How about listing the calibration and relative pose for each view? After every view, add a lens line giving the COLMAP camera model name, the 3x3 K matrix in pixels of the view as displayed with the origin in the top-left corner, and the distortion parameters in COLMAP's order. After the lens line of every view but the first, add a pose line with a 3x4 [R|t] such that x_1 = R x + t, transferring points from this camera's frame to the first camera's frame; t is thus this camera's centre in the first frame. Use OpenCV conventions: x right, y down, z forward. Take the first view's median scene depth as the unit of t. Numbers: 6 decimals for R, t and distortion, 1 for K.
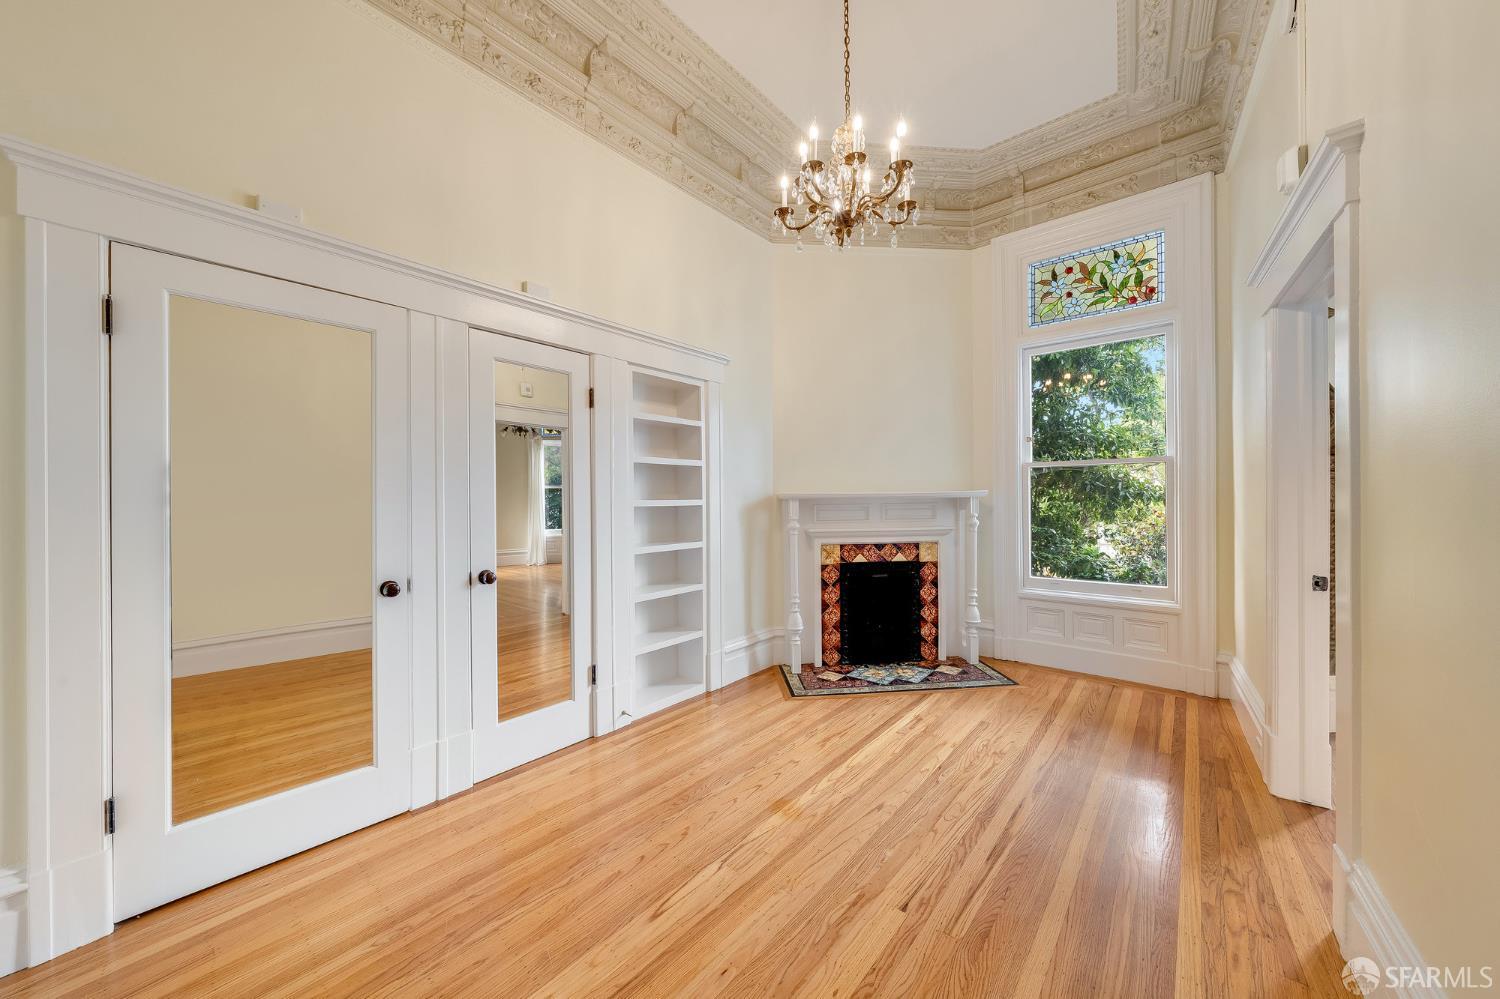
lens RADIAL K [[523.0, 0, 752.3], [0, 523.0, 496.0], [0, 0, 1]] dist [-0.002873, -0.000079]
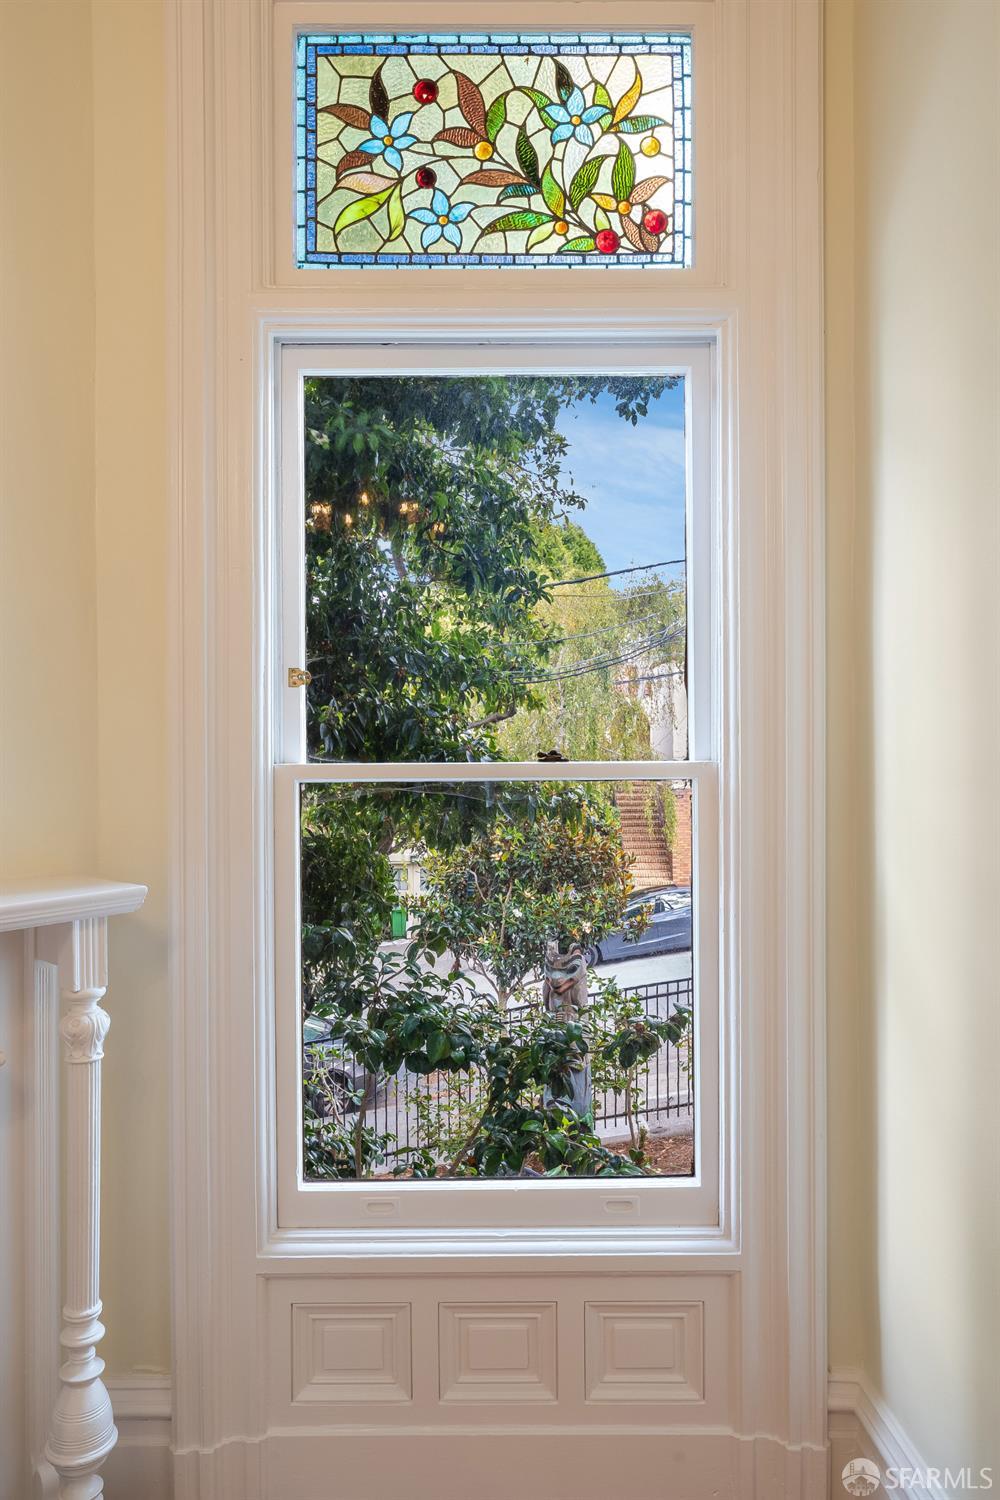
lens RADIAL K [[1023.3, 0, 497.4], [0, 1023.3, 742.7], [0, 0, 1]] dist [-0.000633, -0.003386]
pose [[0.754681, -0.002271, 0.656088, 0.273947], [-0.003043, 0.999971, 0.006961, -0.083144], [-0.656085, -0.007250, 0.754652, 0.559077]]
